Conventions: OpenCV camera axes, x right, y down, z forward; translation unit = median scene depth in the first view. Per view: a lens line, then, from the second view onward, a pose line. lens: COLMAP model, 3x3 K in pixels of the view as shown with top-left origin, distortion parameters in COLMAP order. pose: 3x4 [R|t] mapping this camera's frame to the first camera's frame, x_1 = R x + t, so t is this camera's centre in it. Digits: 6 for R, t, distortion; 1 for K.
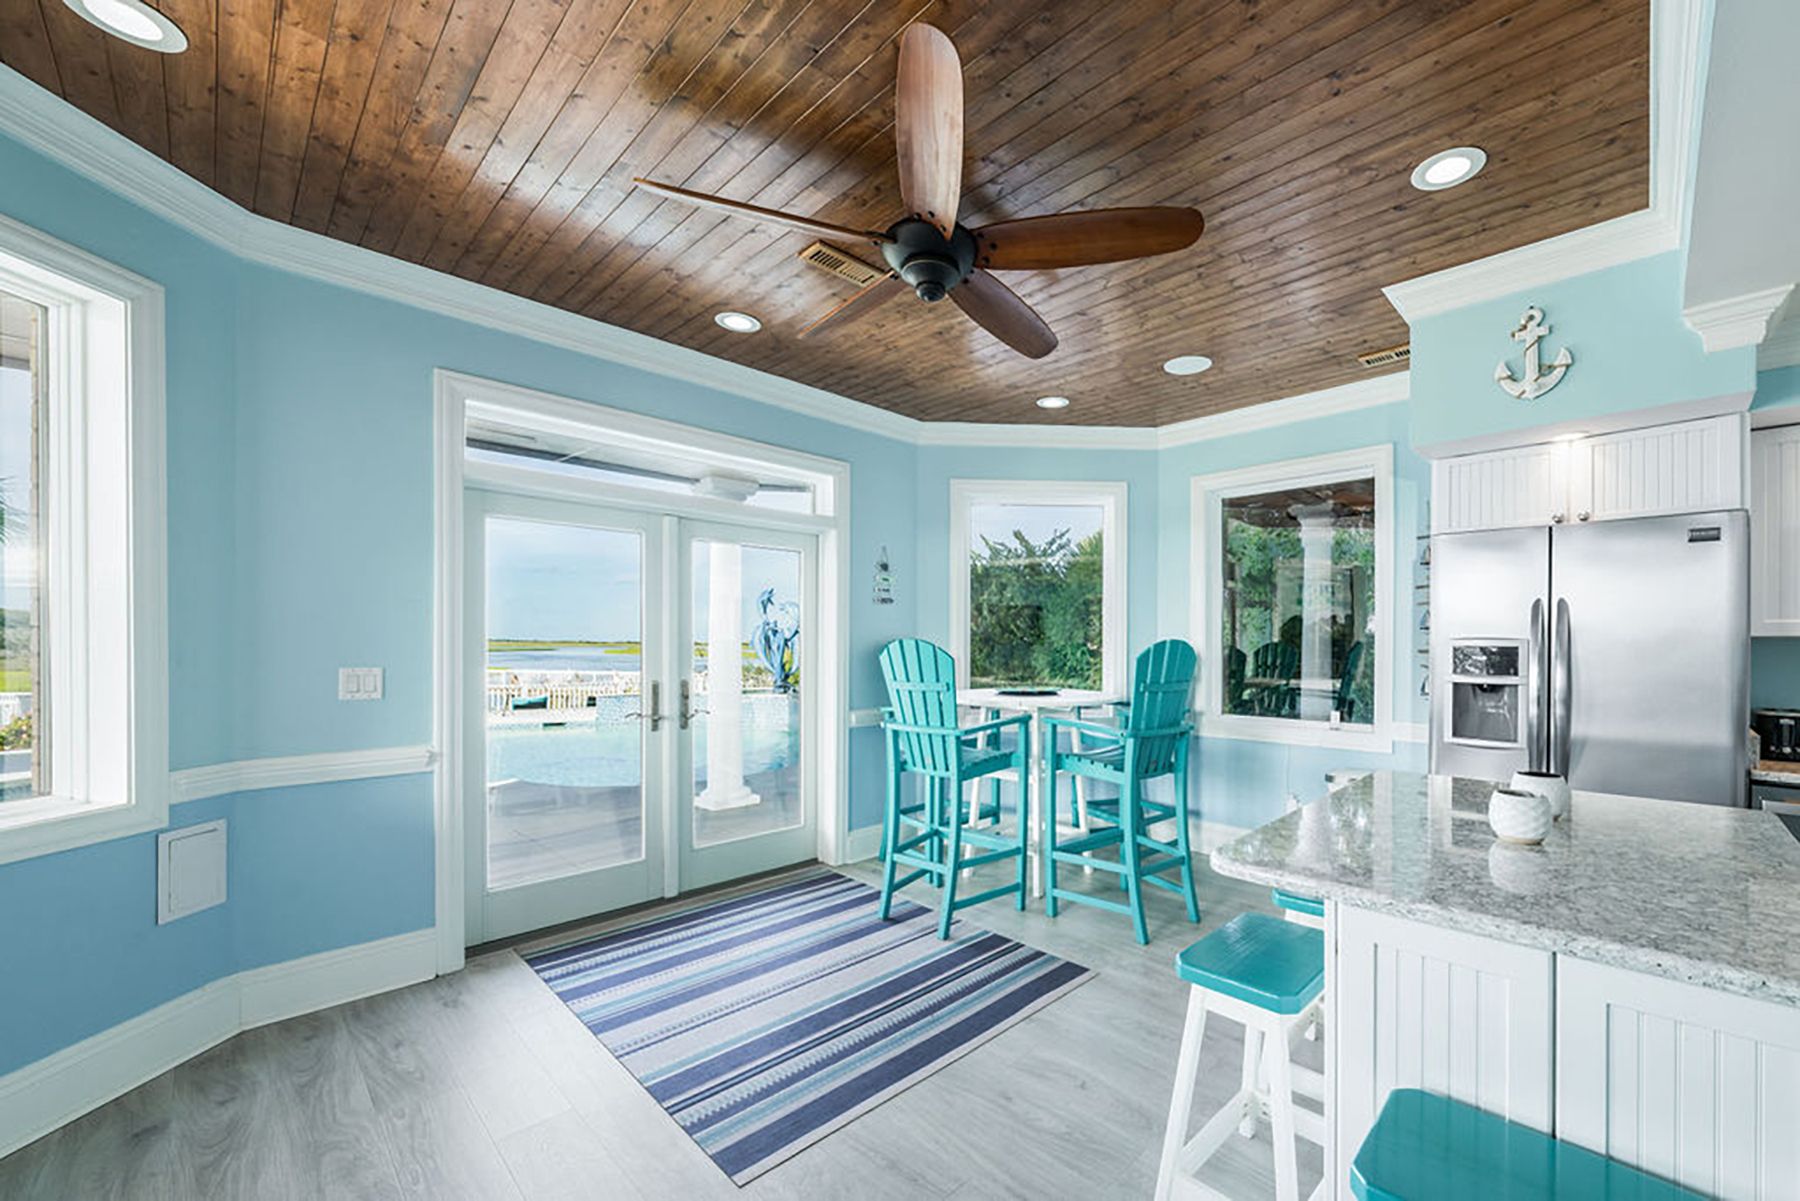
lens RADIAL K [[716.3, 0, 925.2], [0, 716.3, 645.8], [0, 0, 1]] dist [-0.000628, -0.000044]
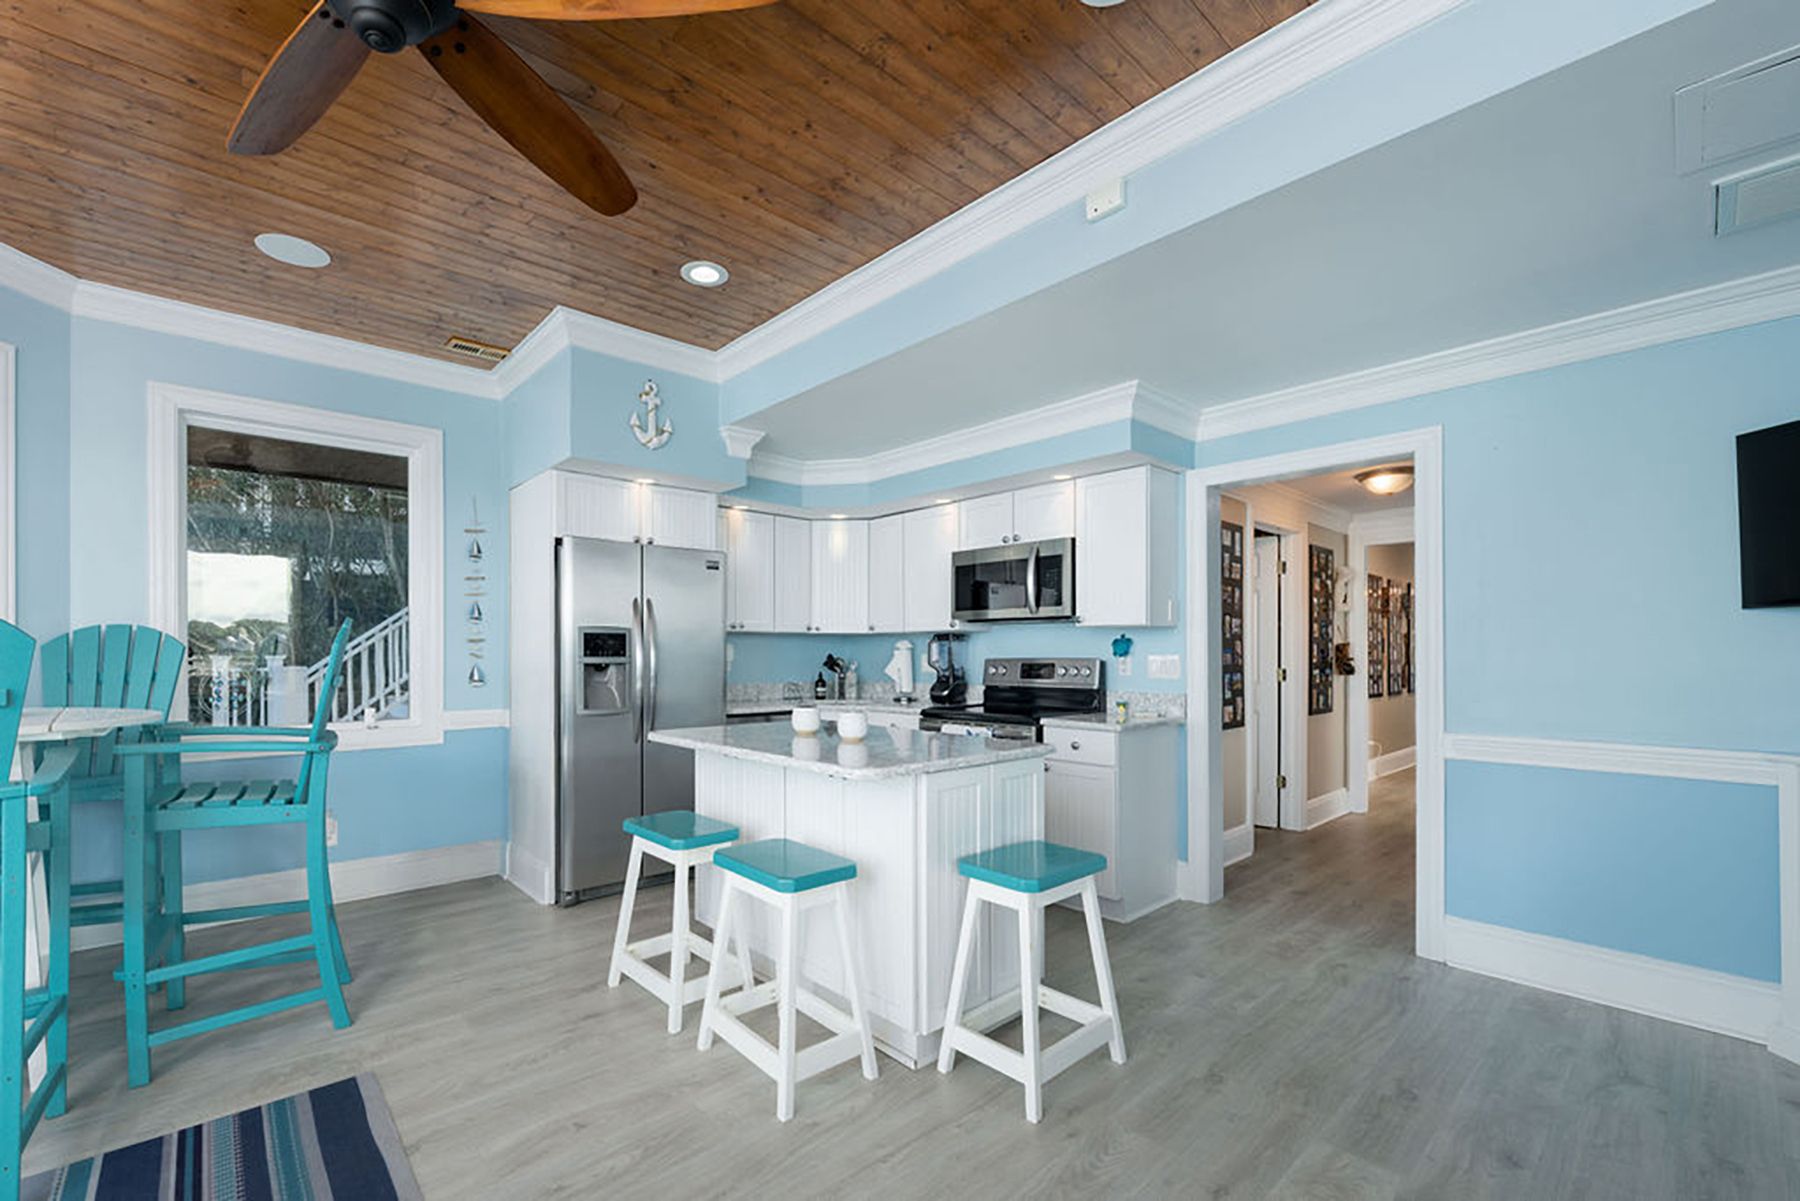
lens RADIAL K [[752.0, 0, 921.8], [0, 752.0, 650.3], [0, 0, 1]] dist [0.000540, -0.000019]
pose [[0.023358, -0.001994, 0.999725, -0.523281], [0.004626, 0.999988, 0.001887, 0.031480], [-0.999716, 0.004581, 0.023367, 0.435787]]
